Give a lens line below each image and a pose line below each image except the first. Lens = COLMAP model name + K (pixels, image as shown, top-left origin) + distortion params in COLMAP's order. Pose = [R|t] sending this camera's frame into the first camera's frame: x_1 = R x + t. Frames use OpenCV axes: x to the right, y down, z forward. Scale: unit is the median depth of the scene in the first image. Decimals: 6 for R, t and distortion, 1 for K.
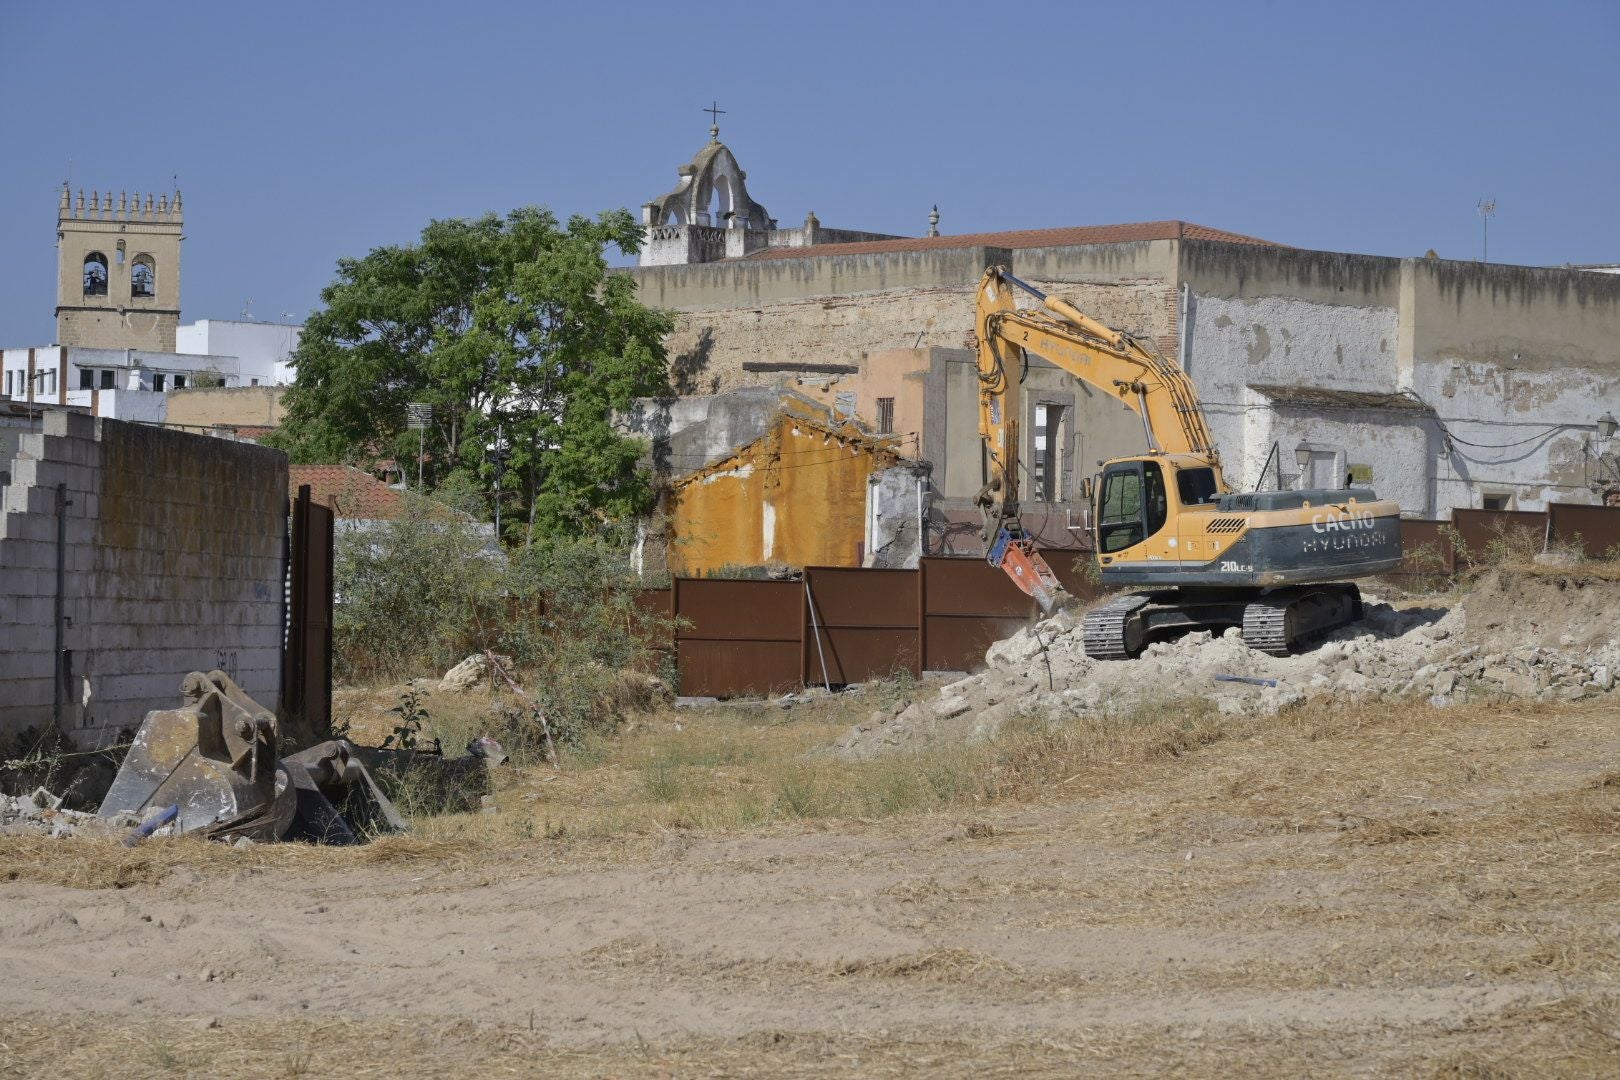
lens RADIAL K [[4528.3, 0, 817.3], [0, 4528.3, 538.3], [0, 0, 1]] dist [-0.063396, 0.734207]
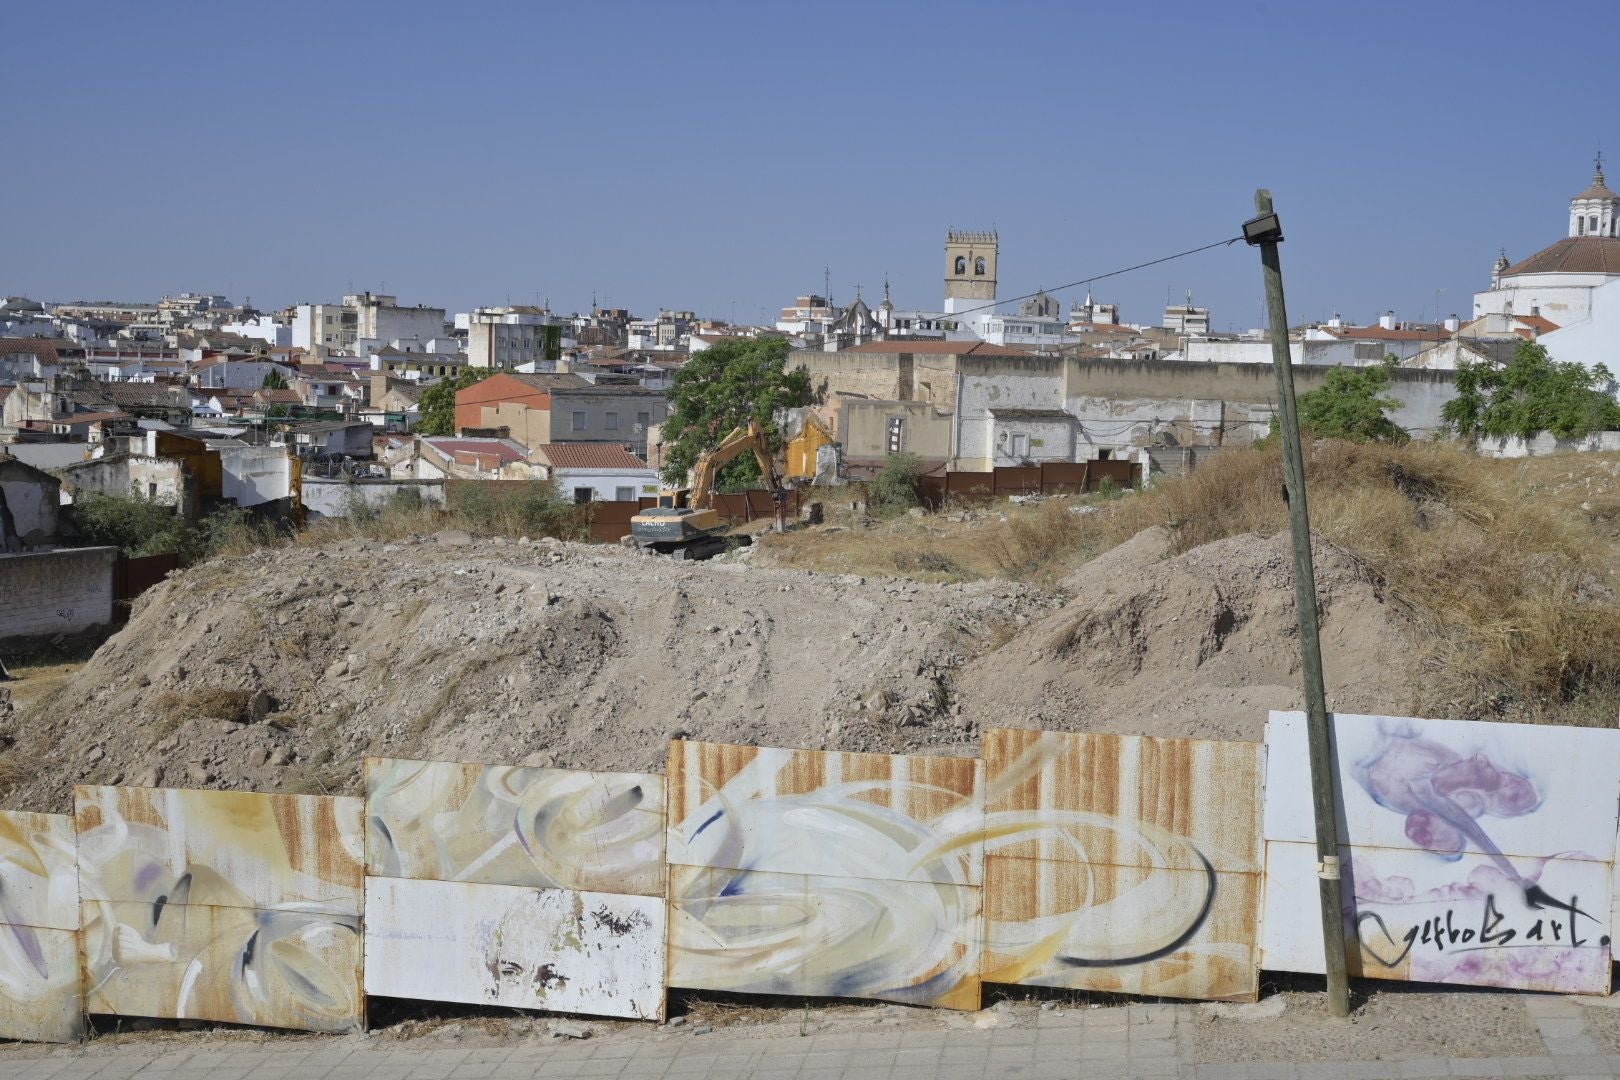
lens RADIAL K [[1980.8, 0, 802.5], [0, 1980.8, 542.1], [0, 0, 1]] dist [-0.016945, 0.042912]
pose [[0.951812, 0.034706, -0.304711, 0.338651], [-0.004123, 0.994934, 0.100443, -0.070766], [0.306654, -0.094347, 0.947134, -0.118657]]
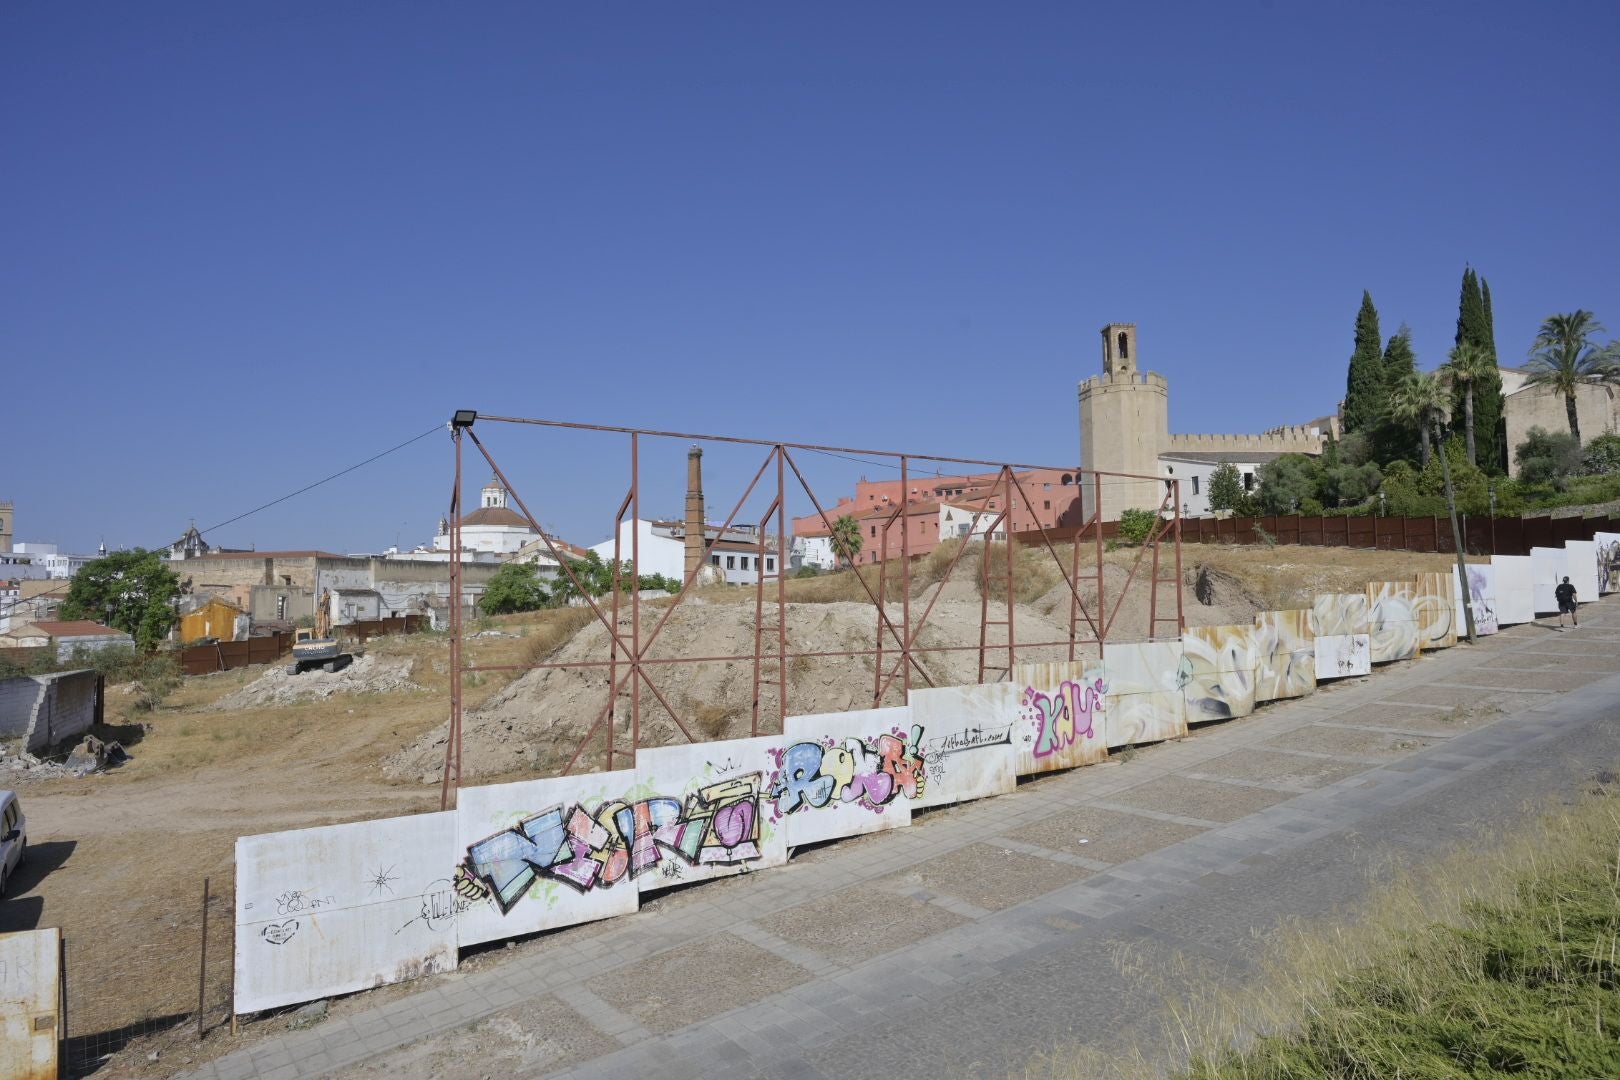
lens RADIAL K [[1095.8, 0, 814.5], [0, 1095.8, 536.1], [0, 0, 1]] dist [0.019691, -0.016105]
pose [[0.880028, -0.000650, 0.474922, -0.000120], [0.018108, 0.999318, -0.032185, -0.042435], [-0.474577, 0.036923, 0.879439, -0.155996]]
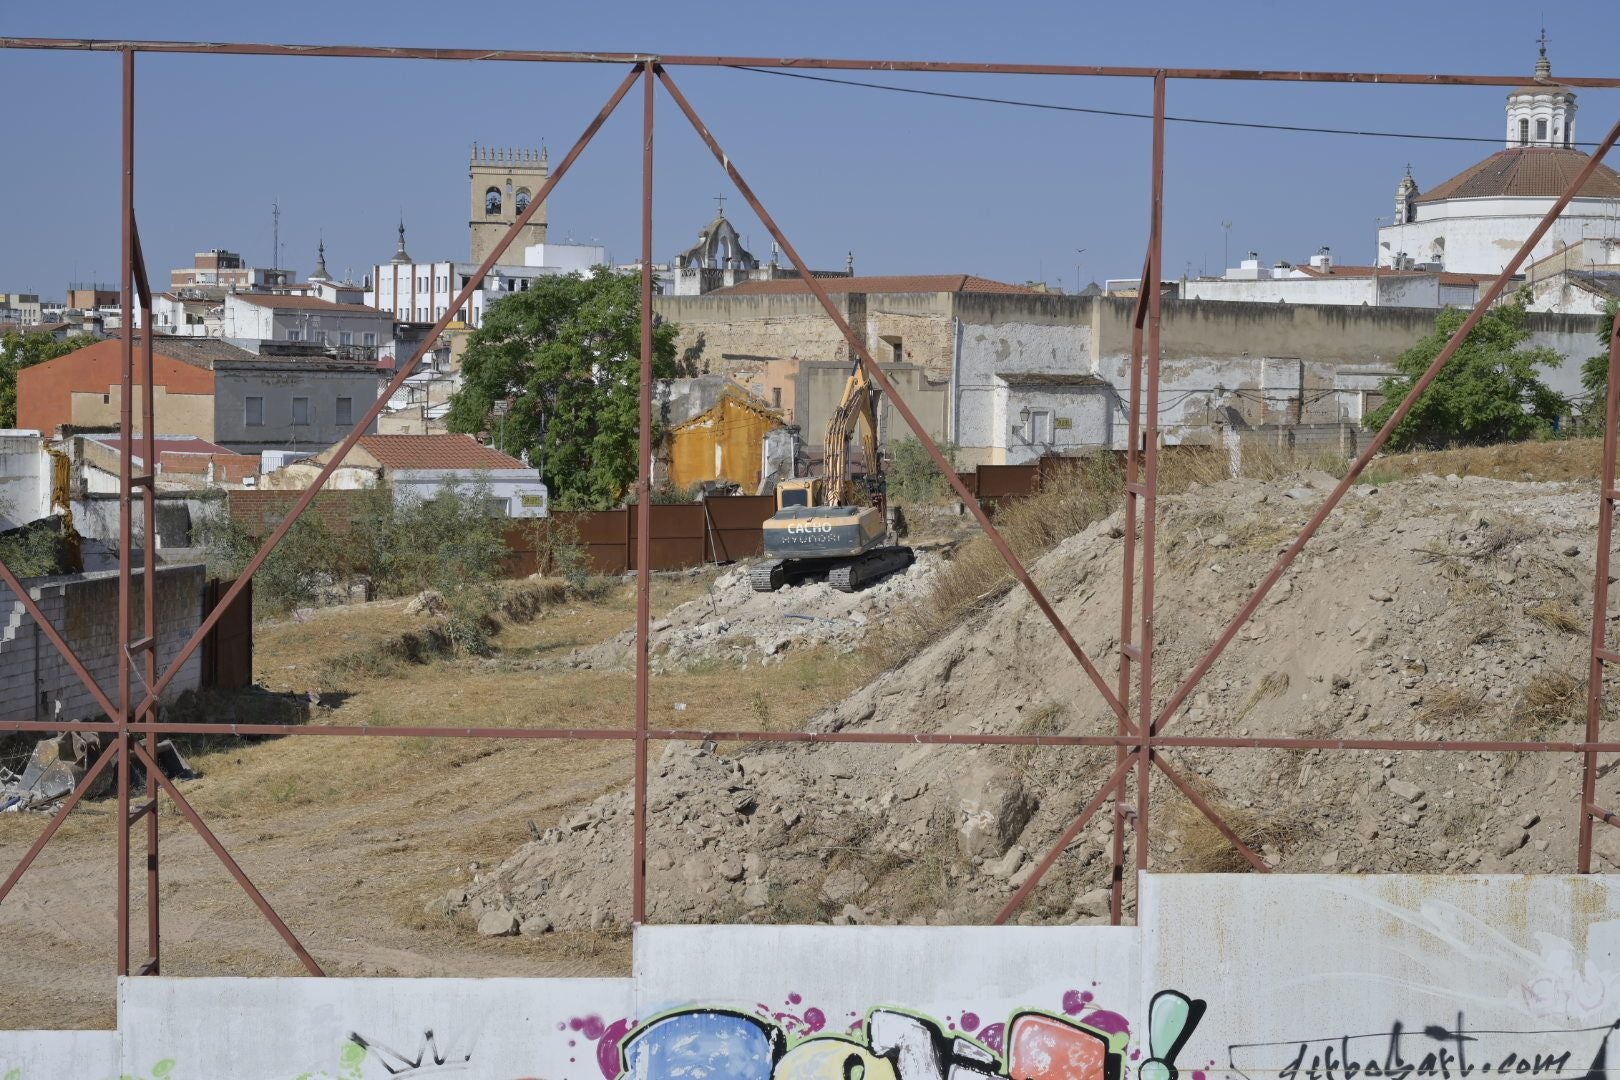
lens RADIAL K [[2977.0, 0, 807.9], [0, 2977.0, 539.2], [0, 0, 1]] dist [-0.016055, 0.177676]
pose [[0.997348, 0.001469, -0.072767, 0.104987], [0.003618, 0.997560, 0.069726, -0.049891], [0.072692, -0.069805, 0.994909, -0.147093]]
